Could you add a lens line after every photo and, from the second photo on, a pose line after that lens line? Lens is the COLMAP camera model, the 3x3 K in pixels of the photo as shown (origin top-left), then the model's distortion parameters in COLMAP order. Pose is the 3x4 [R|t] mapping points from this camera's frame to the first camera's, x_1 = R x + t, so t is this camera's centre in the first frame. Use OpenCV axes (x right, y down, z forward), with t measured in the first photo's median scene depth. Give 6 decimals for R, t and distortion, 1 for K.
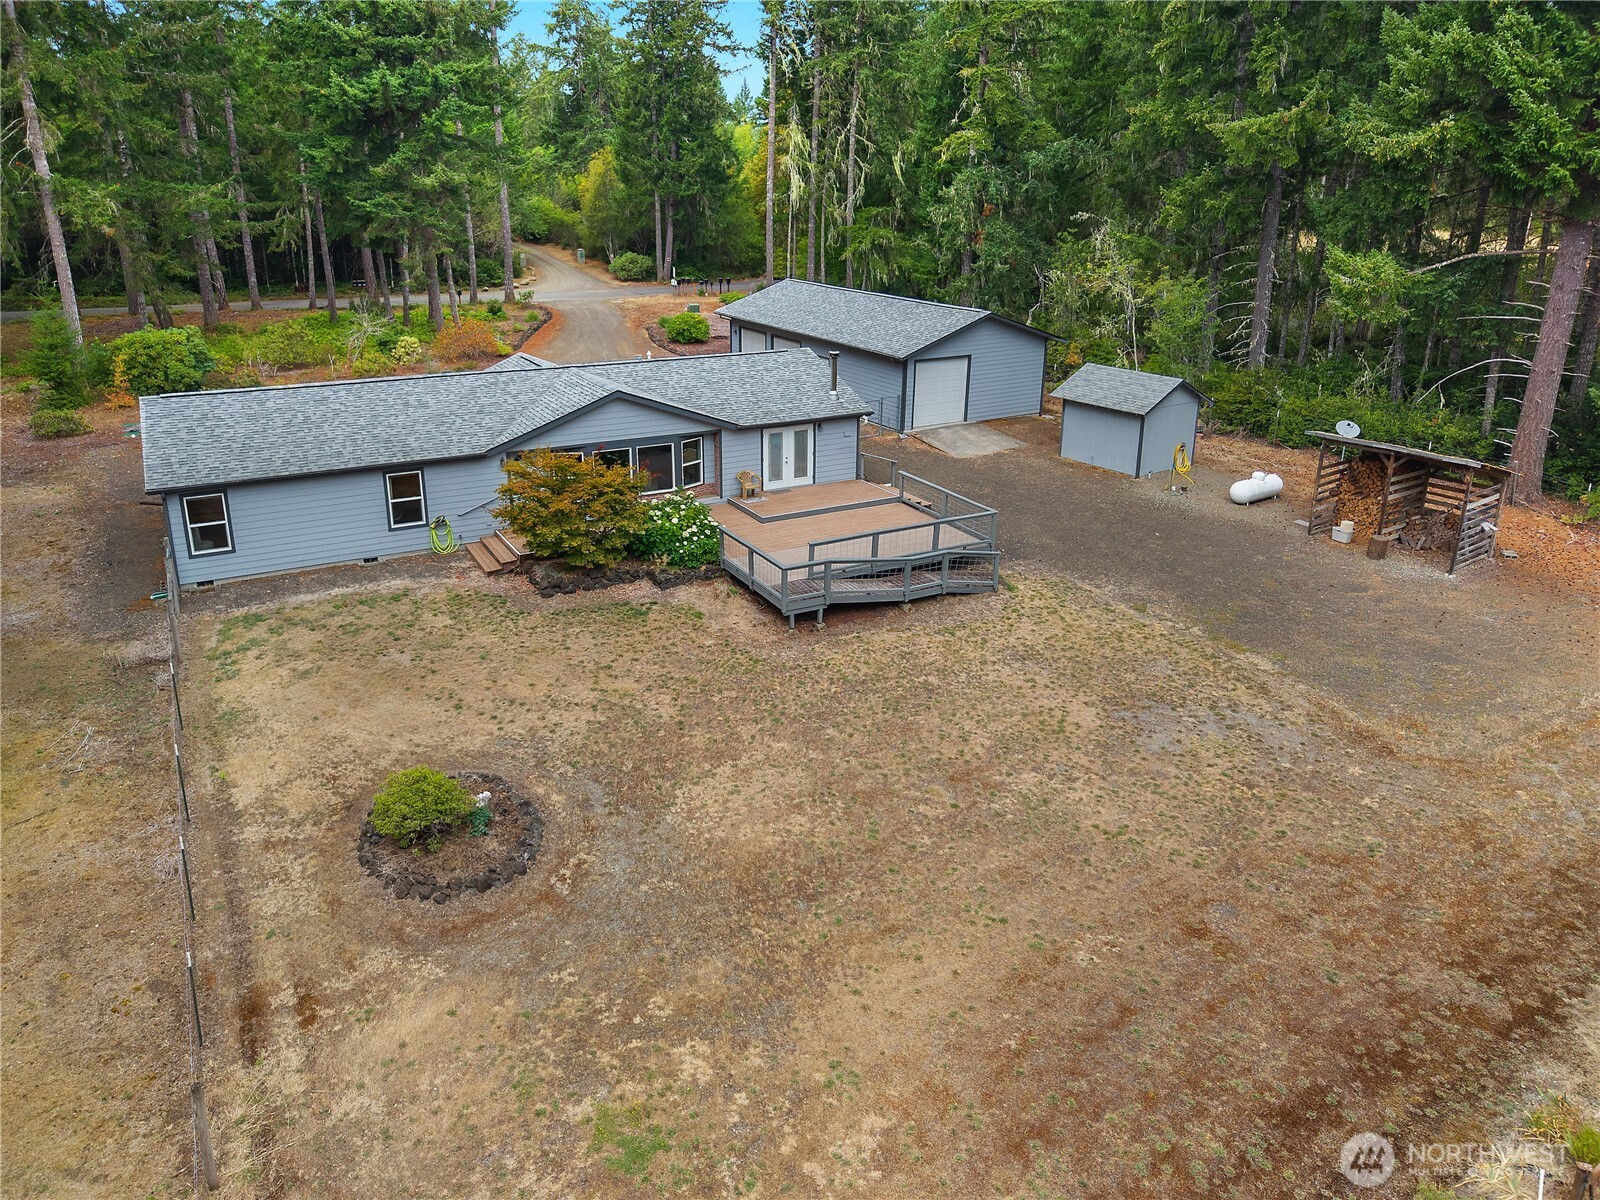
lens RADIAL K [[1075.1, 0, 796.7], [0, 1075.1, 606.8], [0, 0, 1]] dist [0.004872, -0.001816]
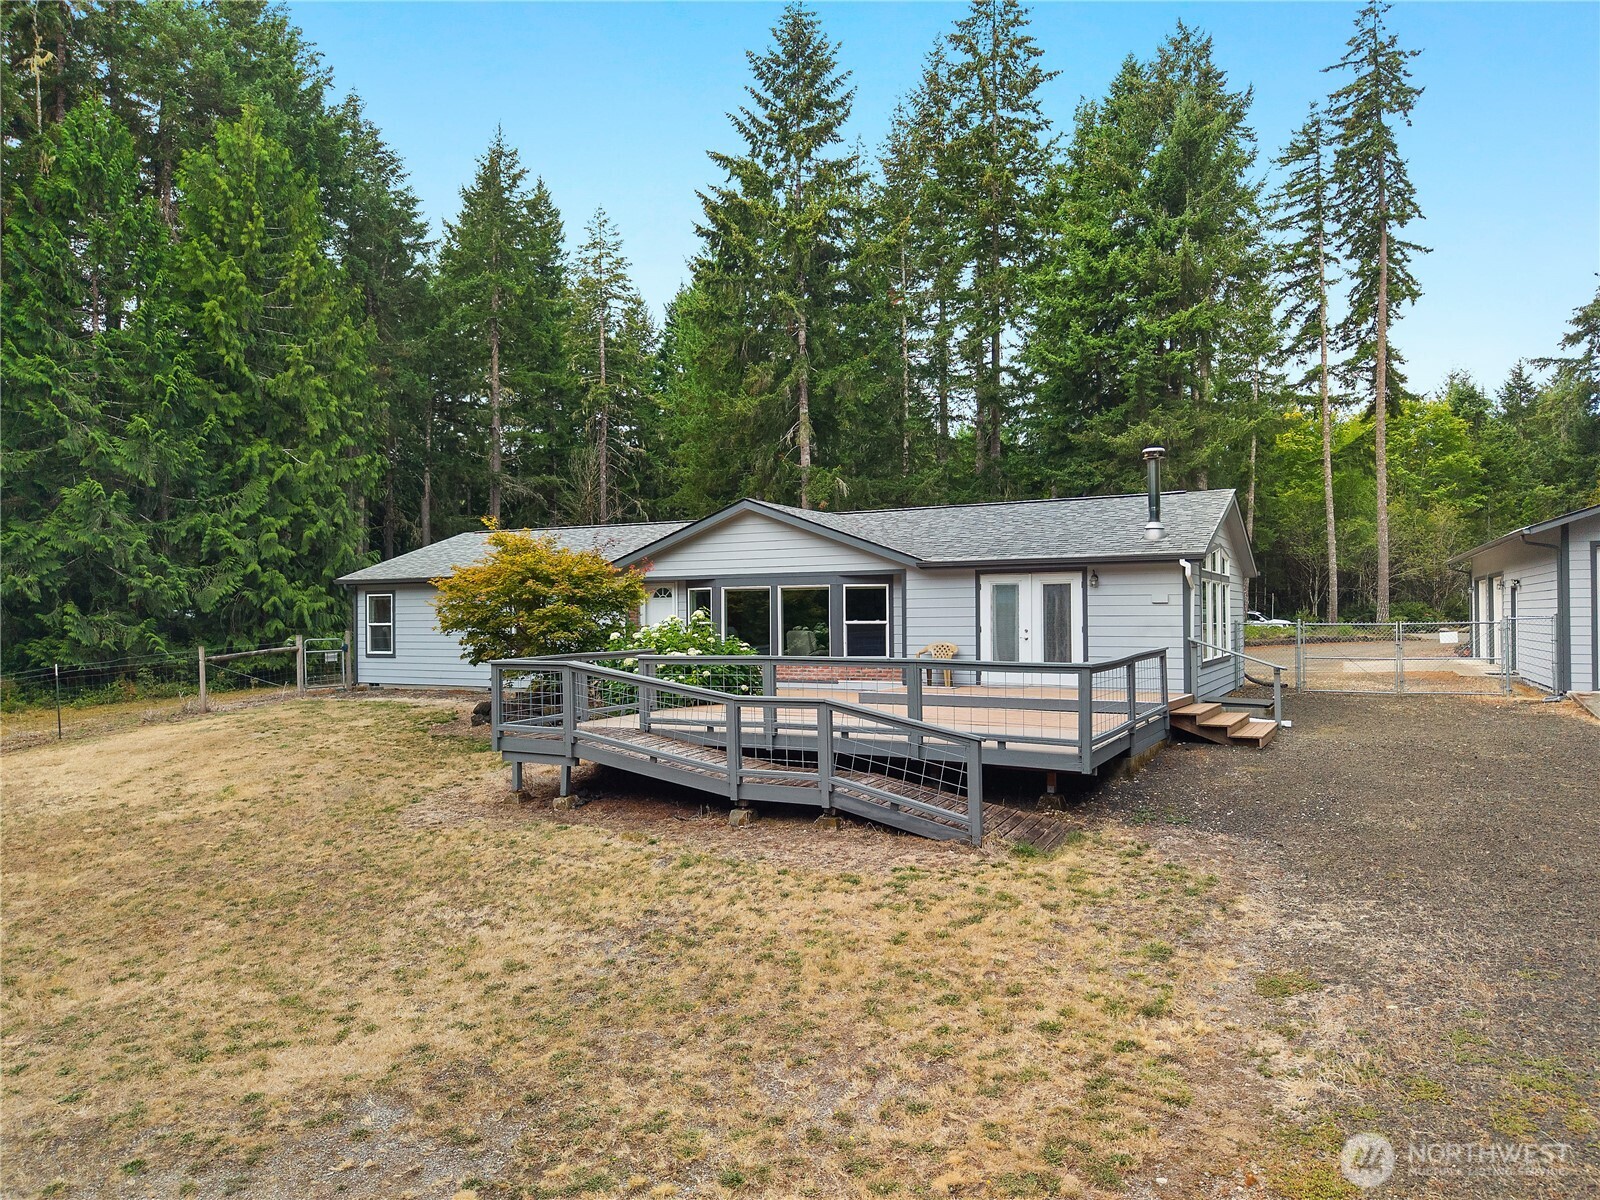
lens RADIAL K [[1075.1, 0, 796.7], [0, 1075.1, 606.8], [0, 0, 1]] dist [0.004872, -0.001816]
pose [[0.520801, -0.030048, -0.853149, 0.485517], [-0.301195, 0.928643, -0.216570, 0.008604], [0.798779, 0.369755, 0.474588, 0.754546]]
